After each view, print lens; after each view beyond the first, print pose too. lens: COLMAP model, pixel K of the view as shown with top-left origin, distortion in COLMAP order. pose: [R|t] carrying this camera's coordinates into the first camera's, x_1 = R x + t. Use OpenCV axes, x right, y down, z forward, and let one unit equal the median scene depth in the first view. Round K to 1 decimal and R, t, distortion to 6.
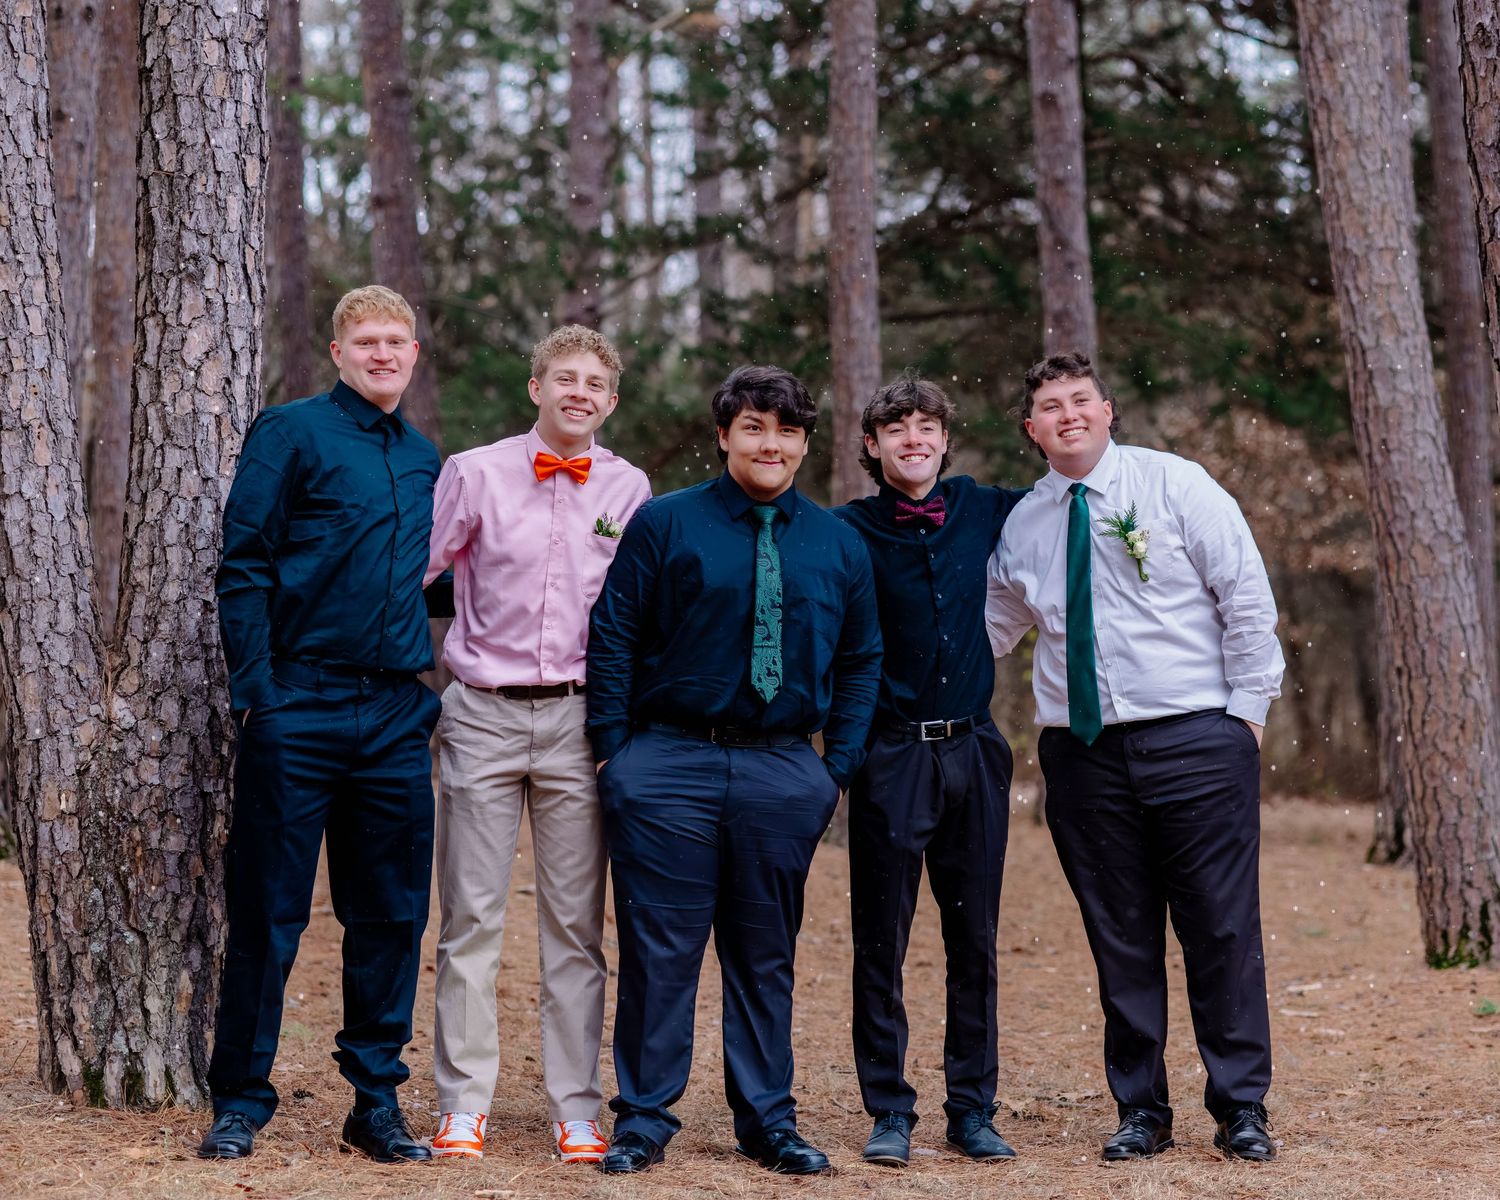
lens RADIAL K [[4737.0, 0, 783.4], [0, 4737.0, 593.4], [0, 0, 1]] dist [0.142948, -1.168348]
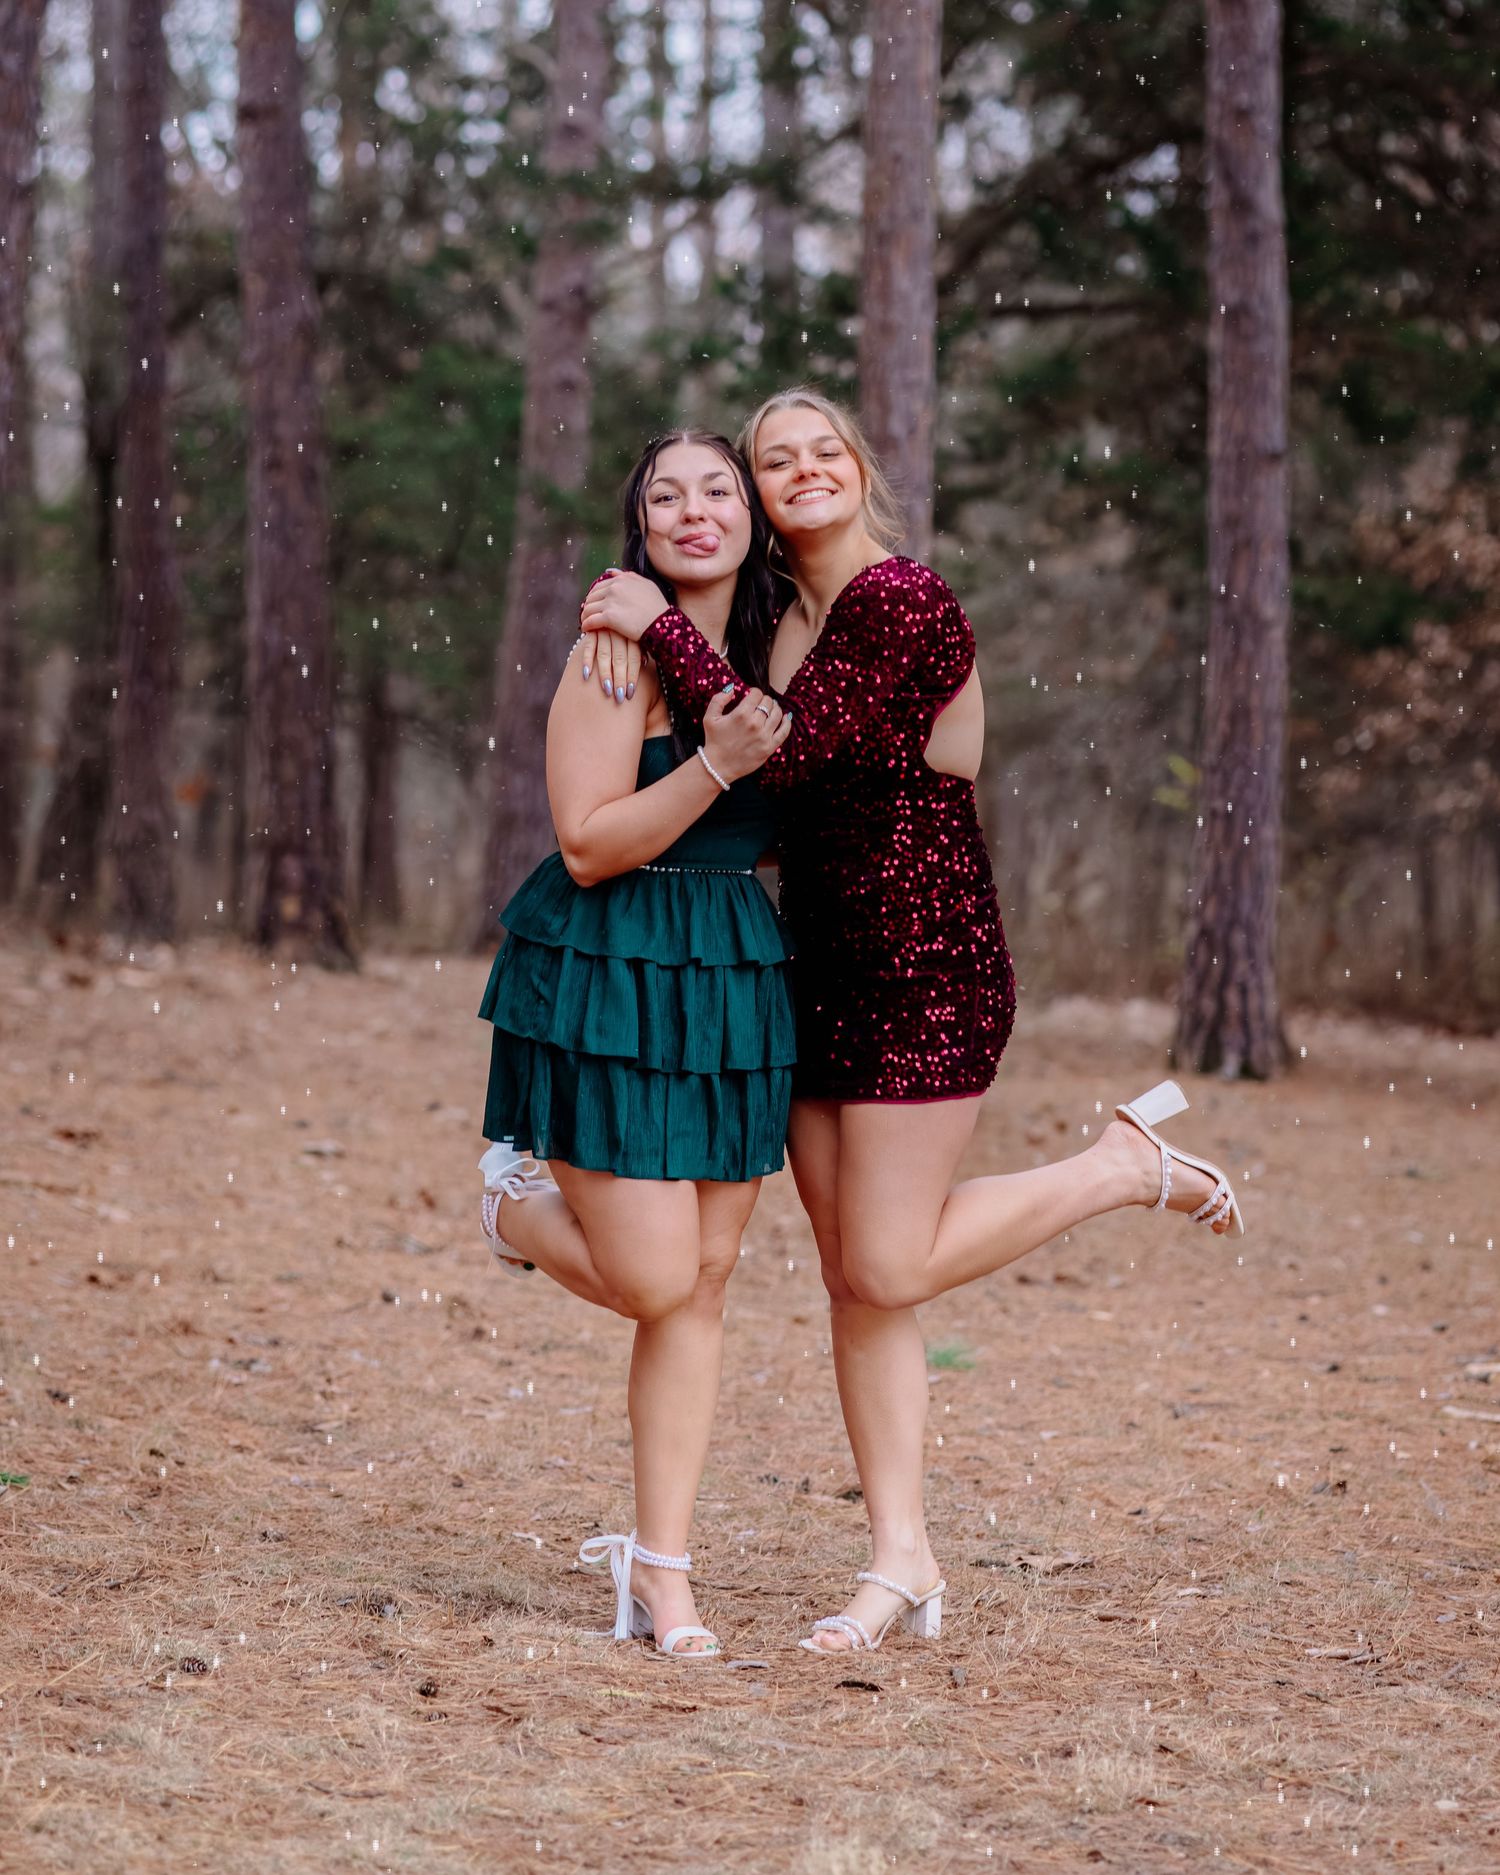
lens RADIAL K [[6506.2, 0, 756.1], [0, 6506.2, 702.8], [0, 0, 1]] dist [0.035738, 2.832236]
pose [[0.998867, 0.038008, -0.028653, 0.037279], [-0.038091, 0.999271, -0.002361, 0.002324], [0.028542, 0.003450, 0.999587, 0.158807]]
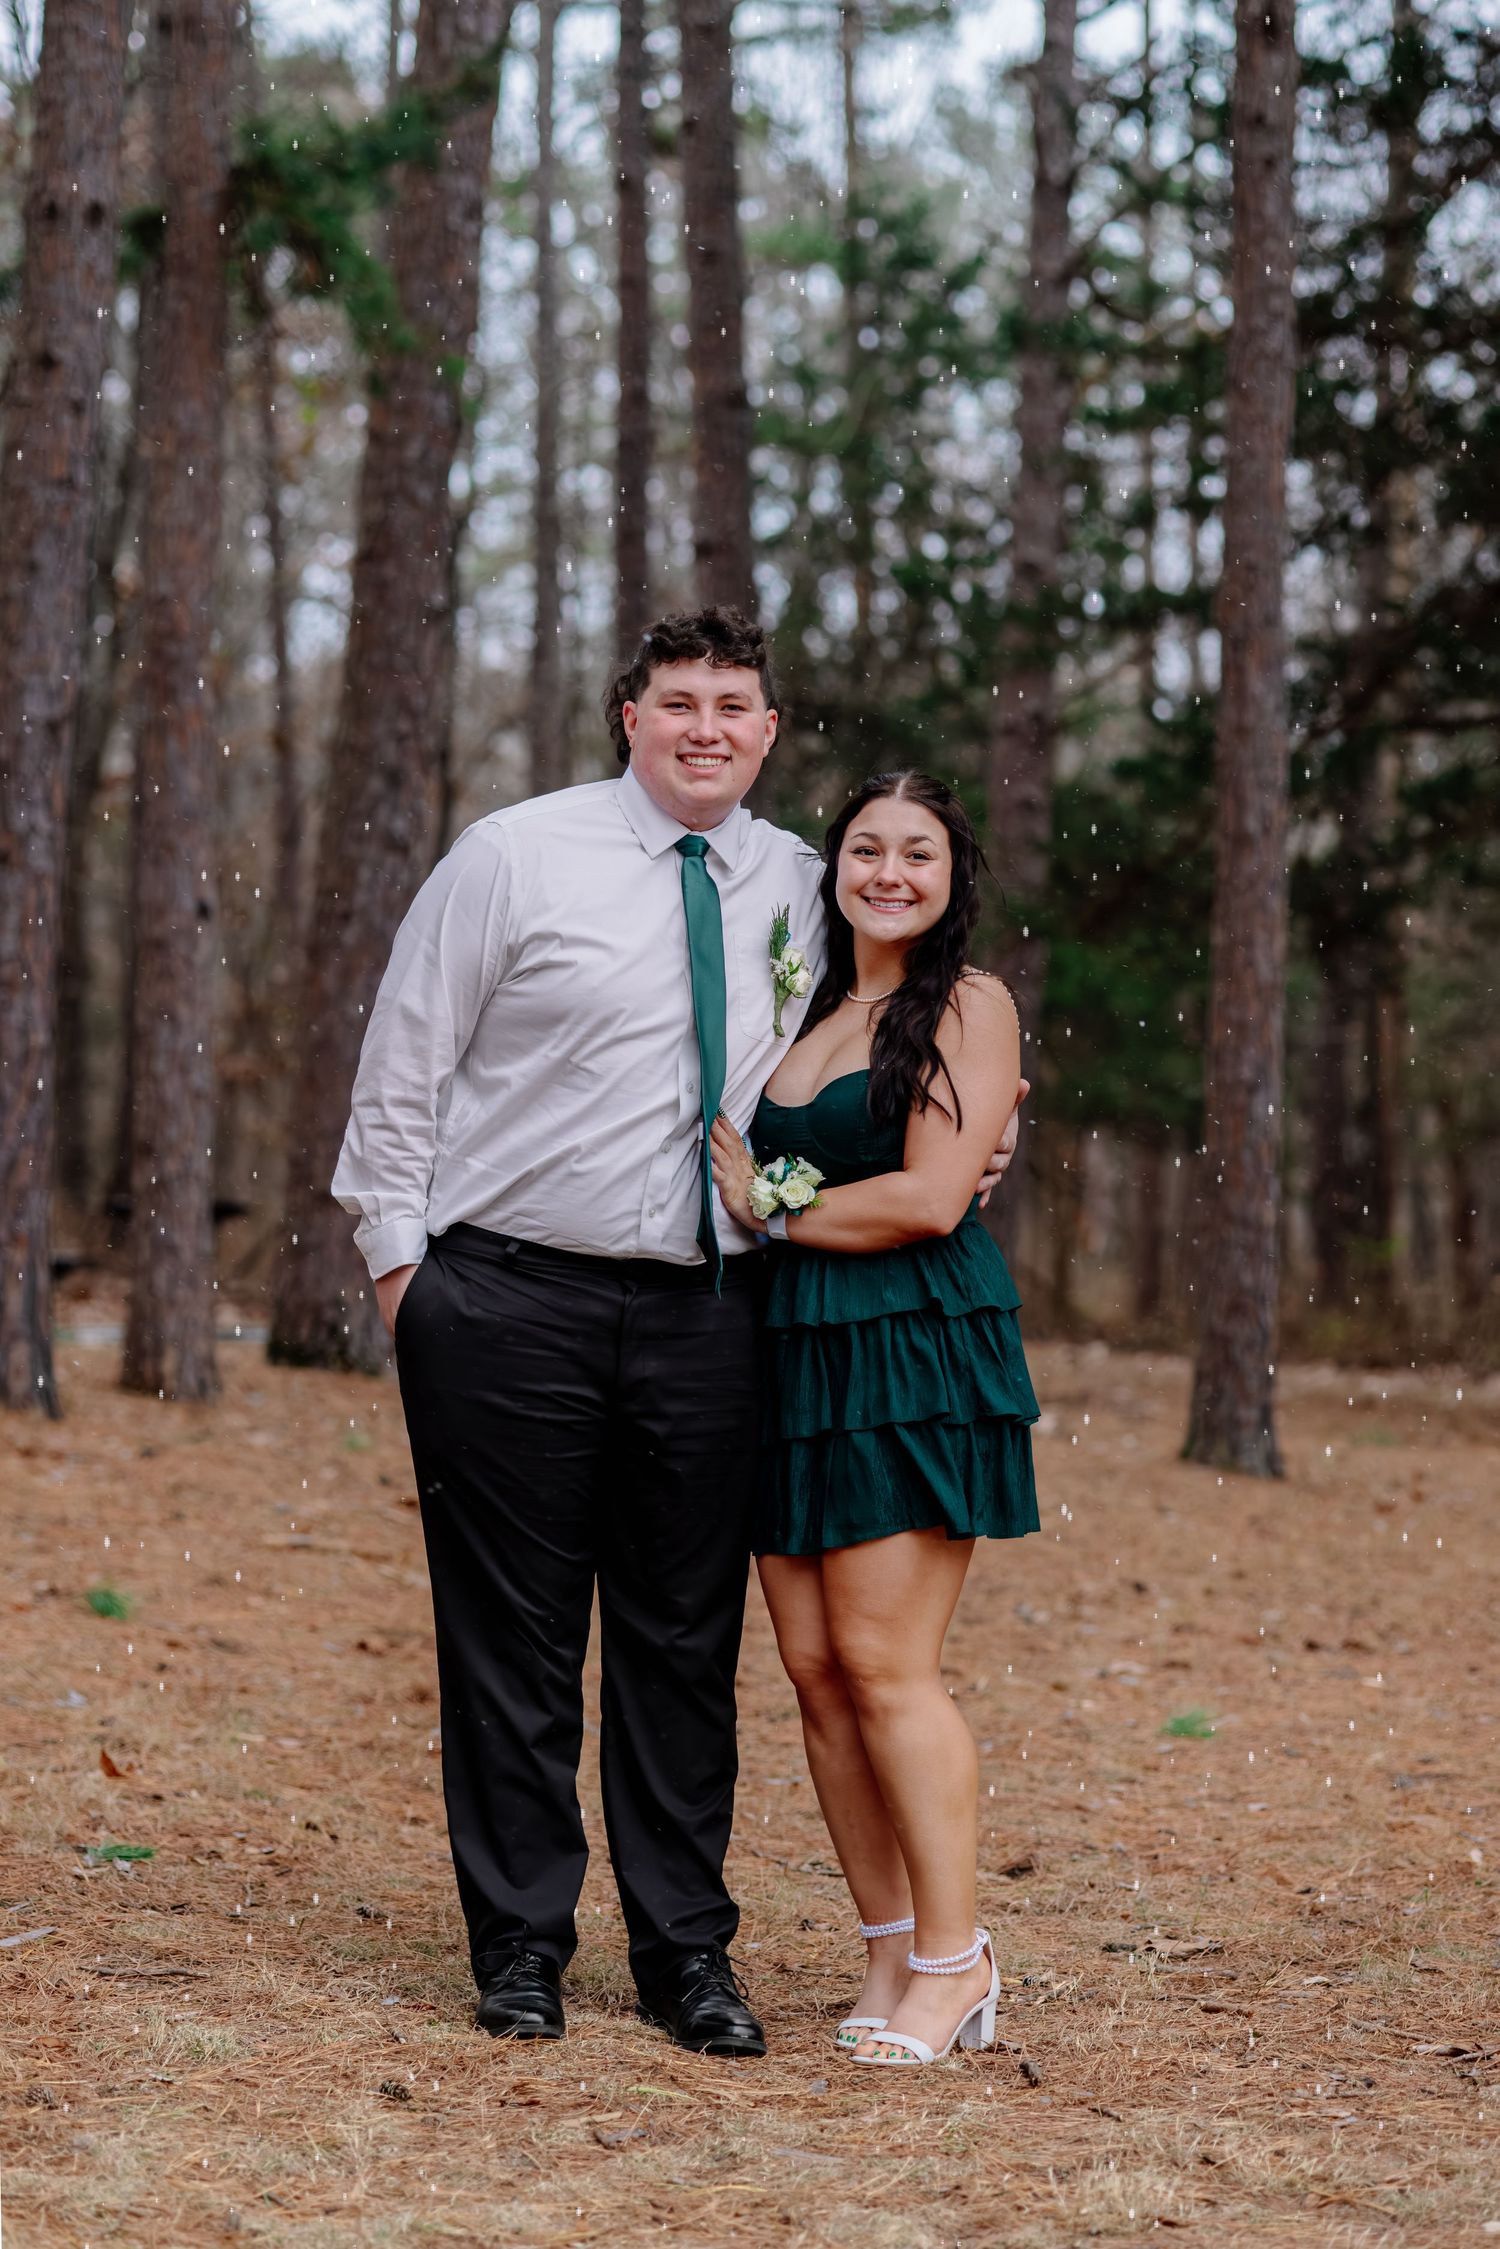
lens RADIAL K [[5851.8, 0, 756.4], [0, 5851.8, 1041.0], [0, 0, 1]] dist [0.085284, 1.176798]
pose [[0.992030, 0.027821, -0.122892, 0.079540], [-0.029414, 0.999505, -0.011165, 0.005557], [0.122520, 0.014691, 0.992357, 0.243976]]
